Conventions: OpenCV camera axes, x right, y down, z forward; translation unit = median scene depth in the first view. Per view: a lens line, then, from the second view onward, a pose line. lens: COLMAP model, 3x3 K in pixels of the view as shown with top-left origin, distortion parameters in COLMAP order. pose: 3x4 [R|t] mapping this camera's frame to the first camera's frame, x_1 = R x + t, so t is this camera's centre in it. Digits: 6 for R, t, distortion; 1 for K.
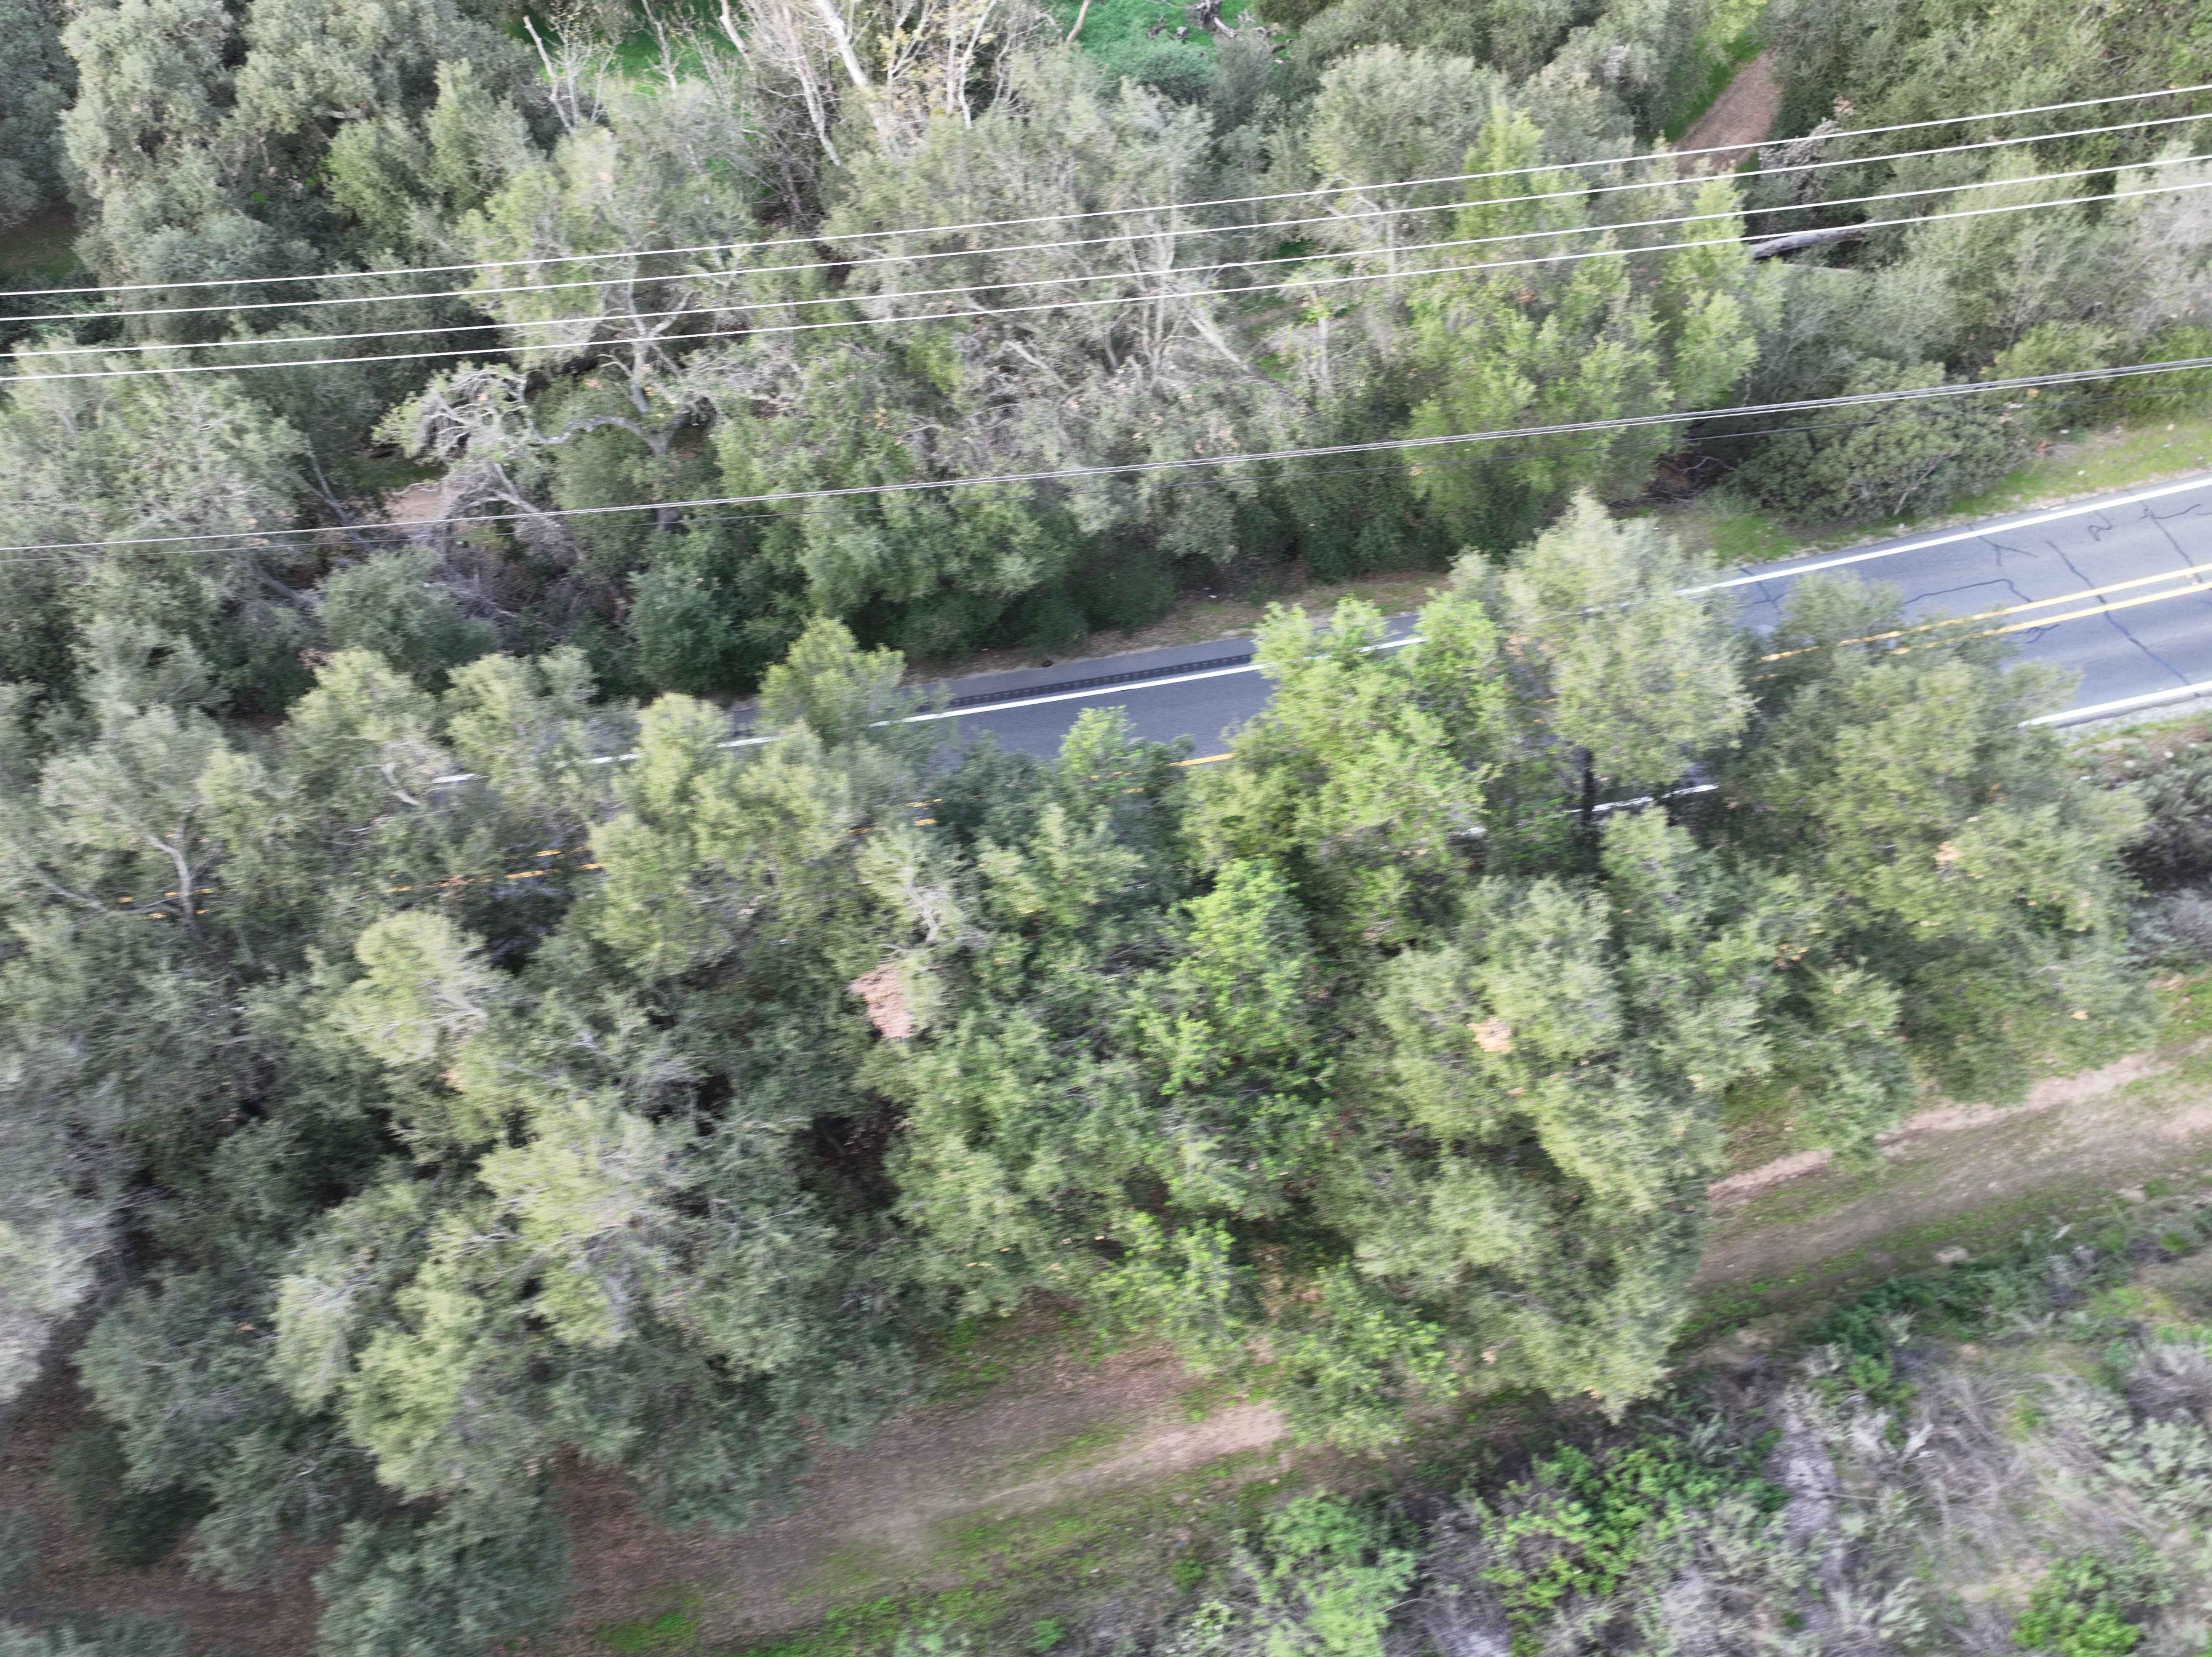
lens RADIAL K [[1552.8, 0, 1101.0], [0, 1552.8, 826.7], [0, 0, 1]] dist [-0.004841, 0.013287]
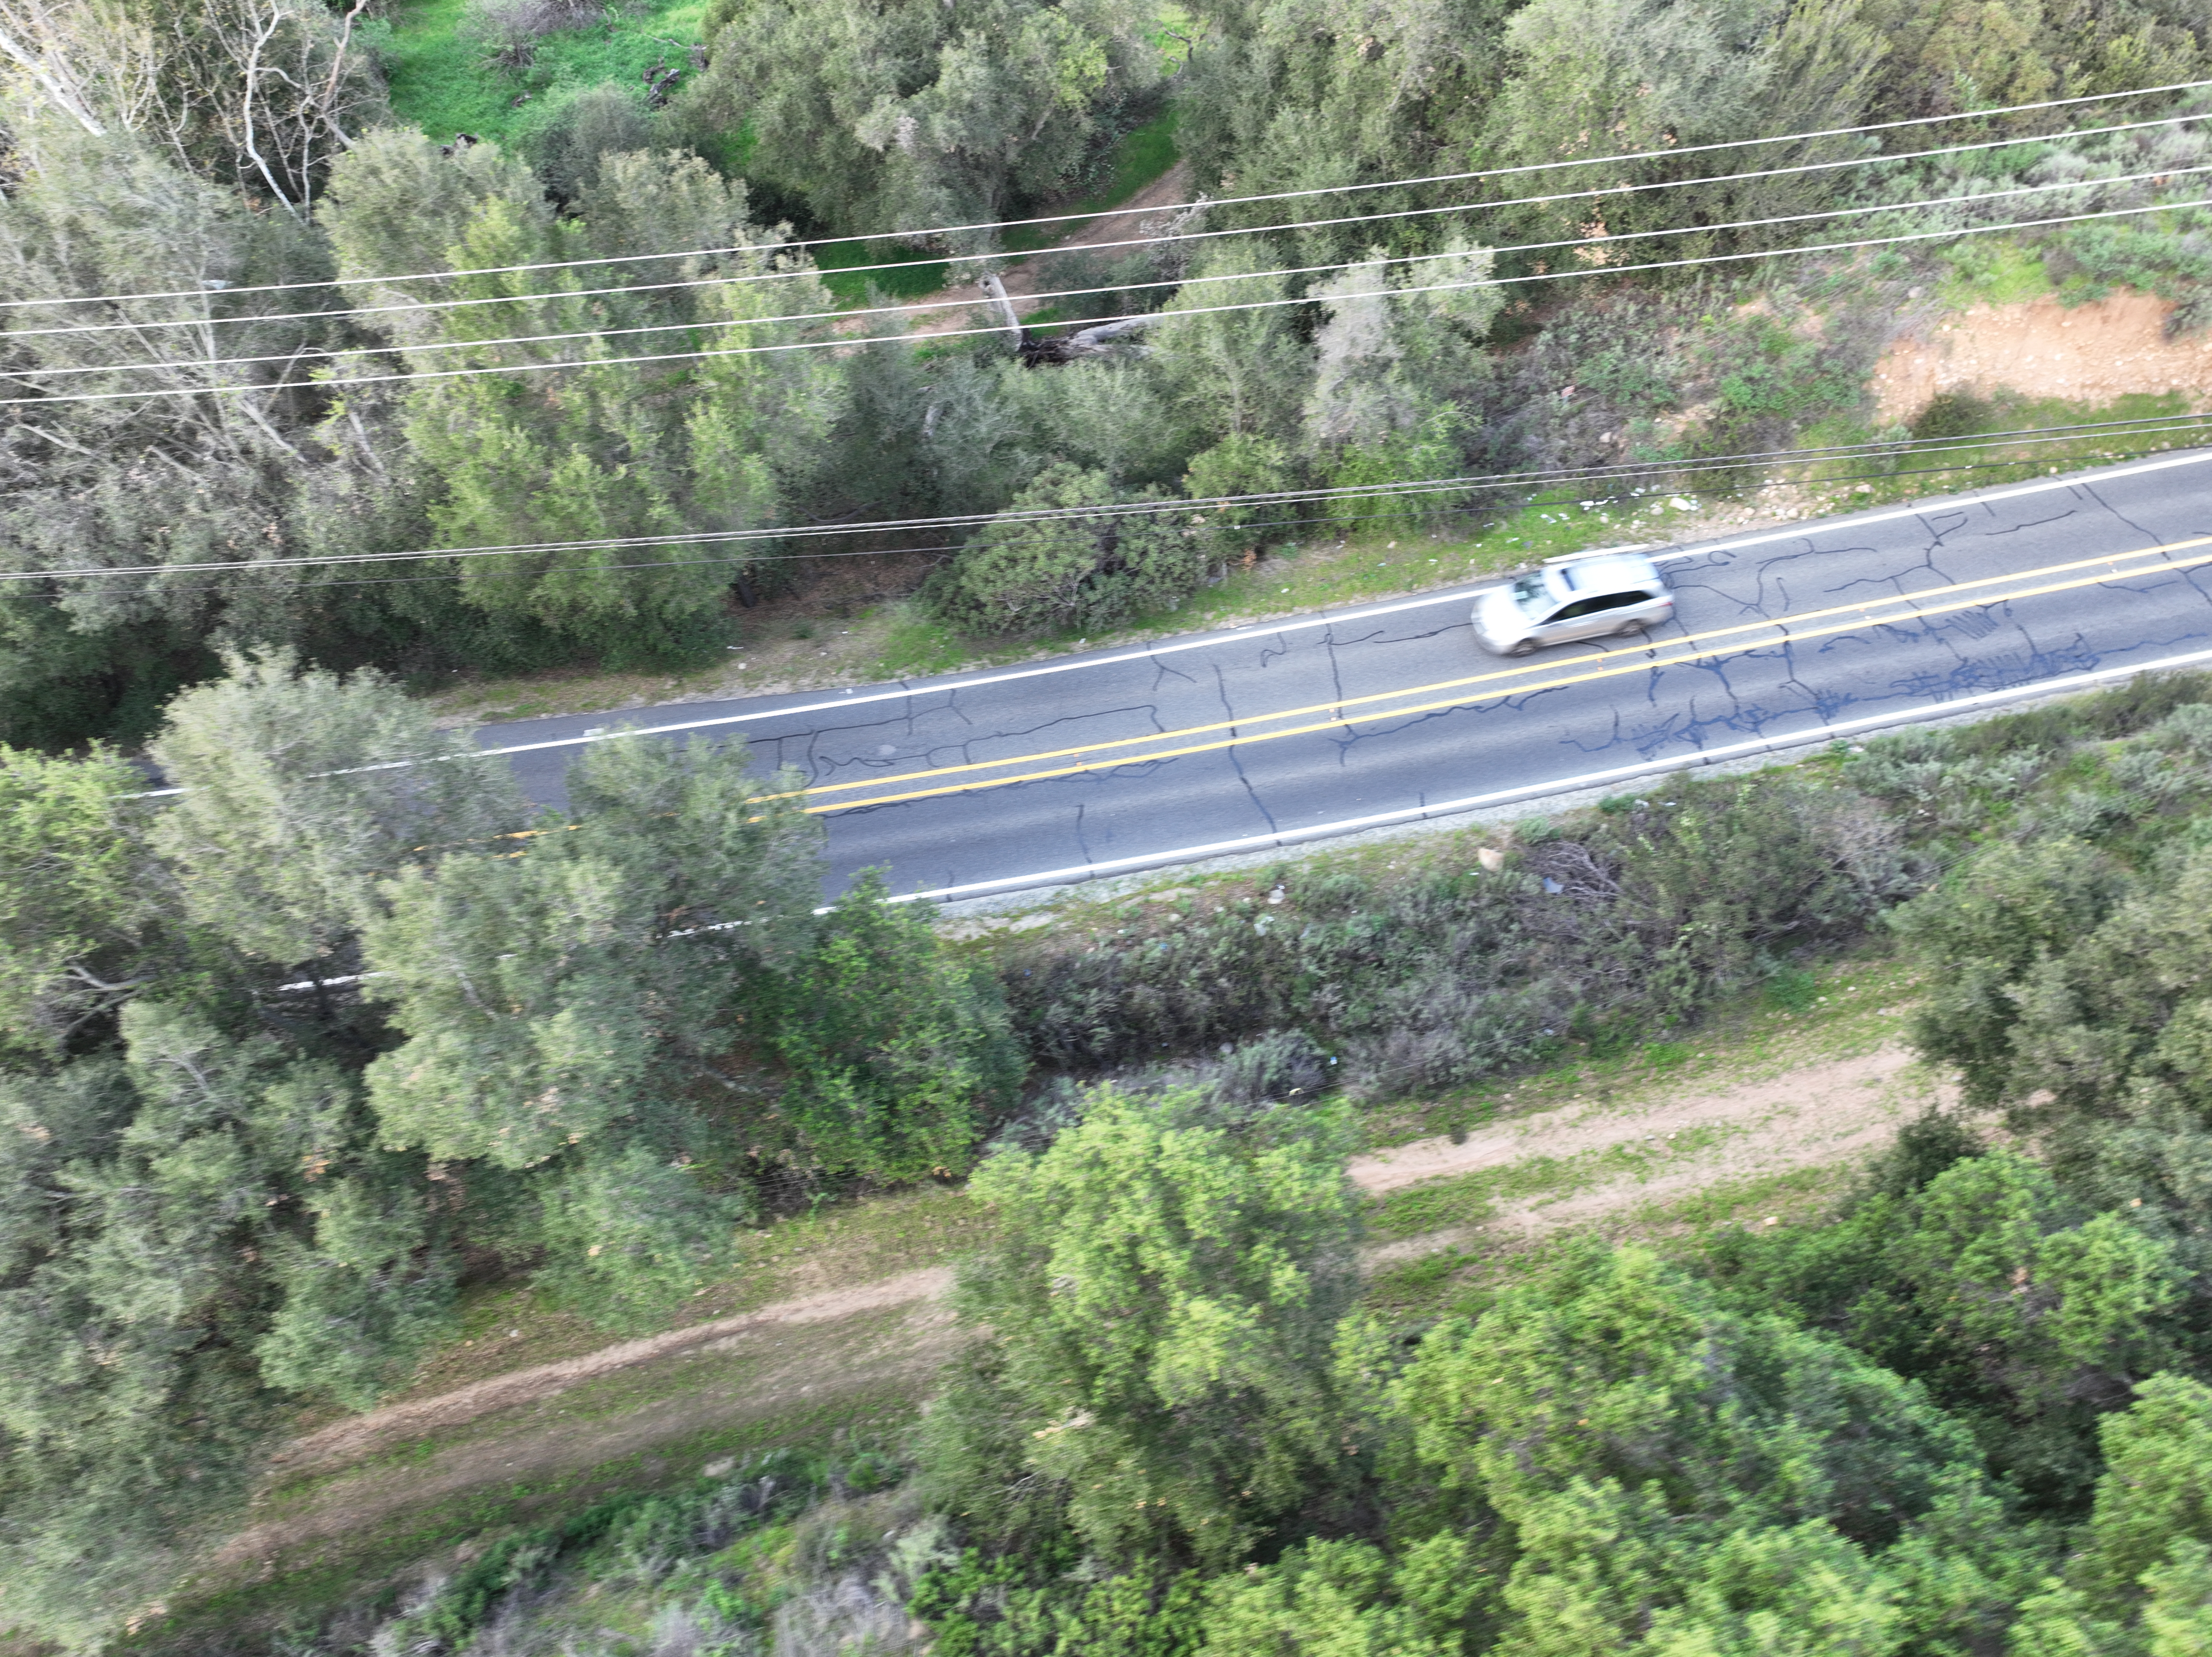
lens RADIAL K [[1552.8, 0, 1108.5], [0, 1552.8, 821.0], [0, 0, 1]] dist [-0.004841, 0.013287]
pose [[0.999254, 0.037535, -0.009105, 0.578495], [-0.037522, 0.999295, 0.001591, -0.090961], [0.009158, -0.001249, 0.999957, 0.053292]]
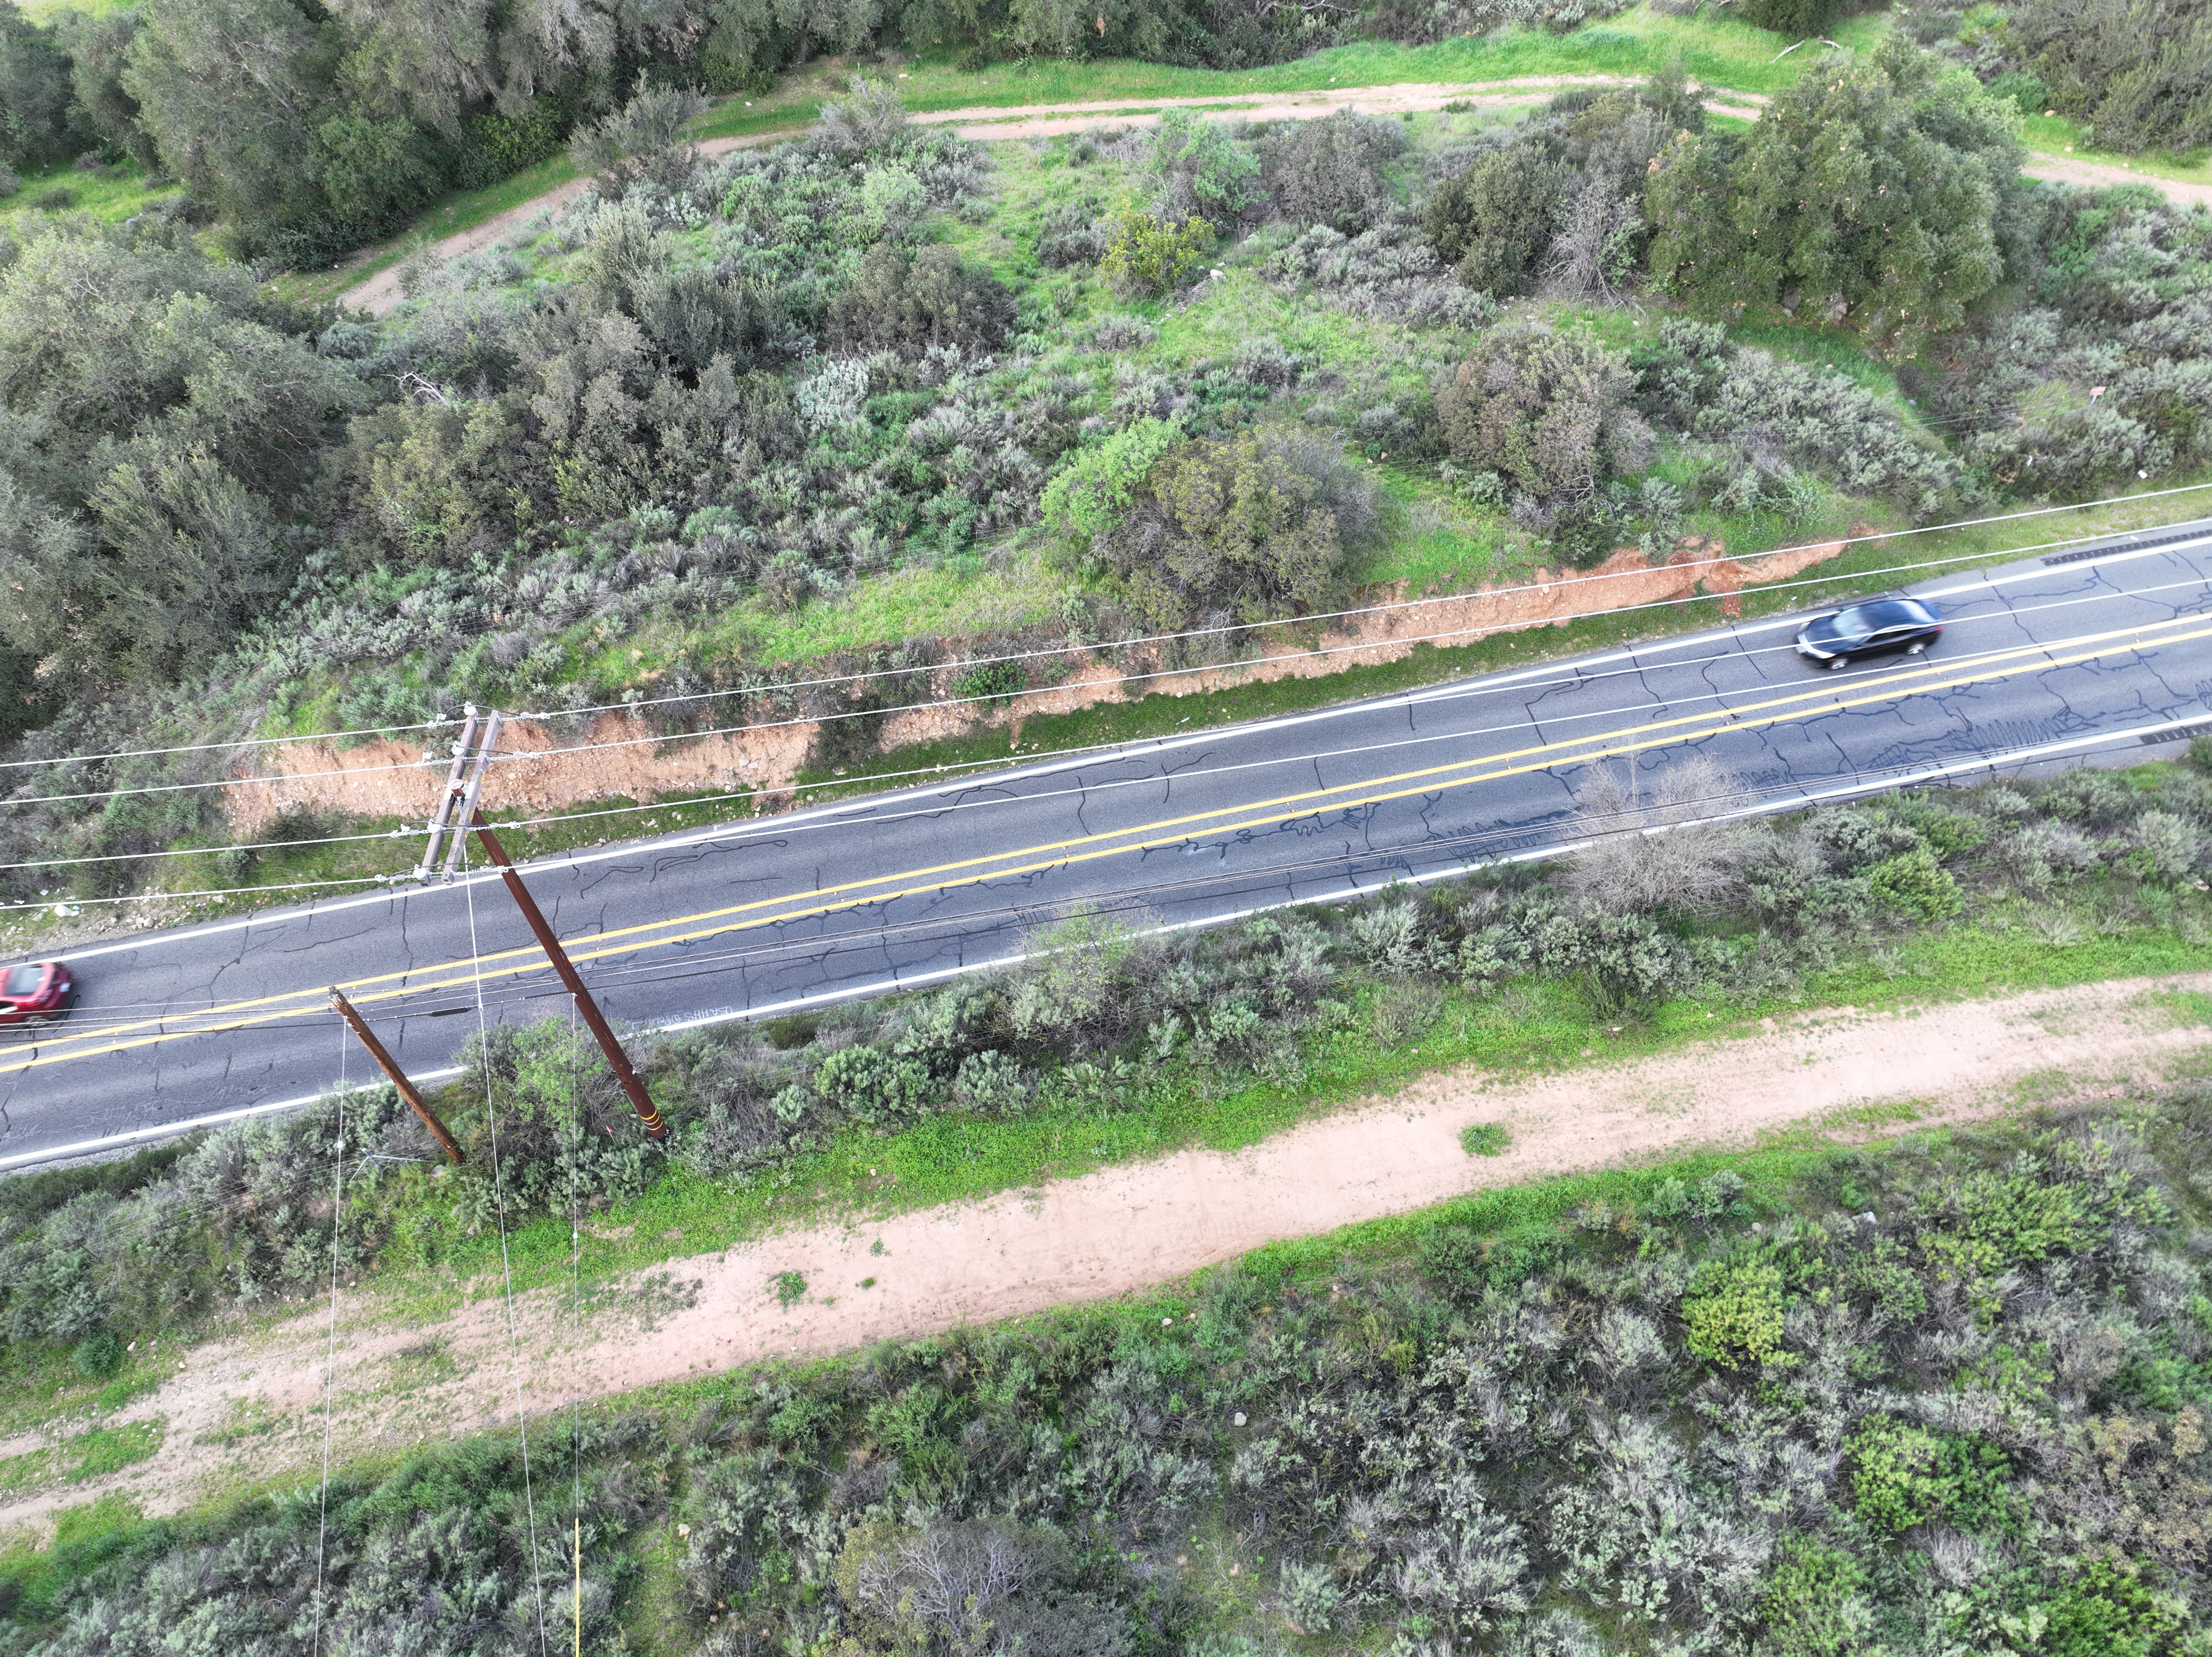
lens RADIAL K [[1552.8, 0, 1100.5], [0, 1552.8, 833.3], [0, 0, 1]] dist [-0.004841, 0.013287]
pose [[0.999319, 0.035497, 0.010087, 1.662019], [-0.035102, 0.998703, -0.036887, -0.353216], [-0.011384, 0.036508, 0.999269, -0.021840]]
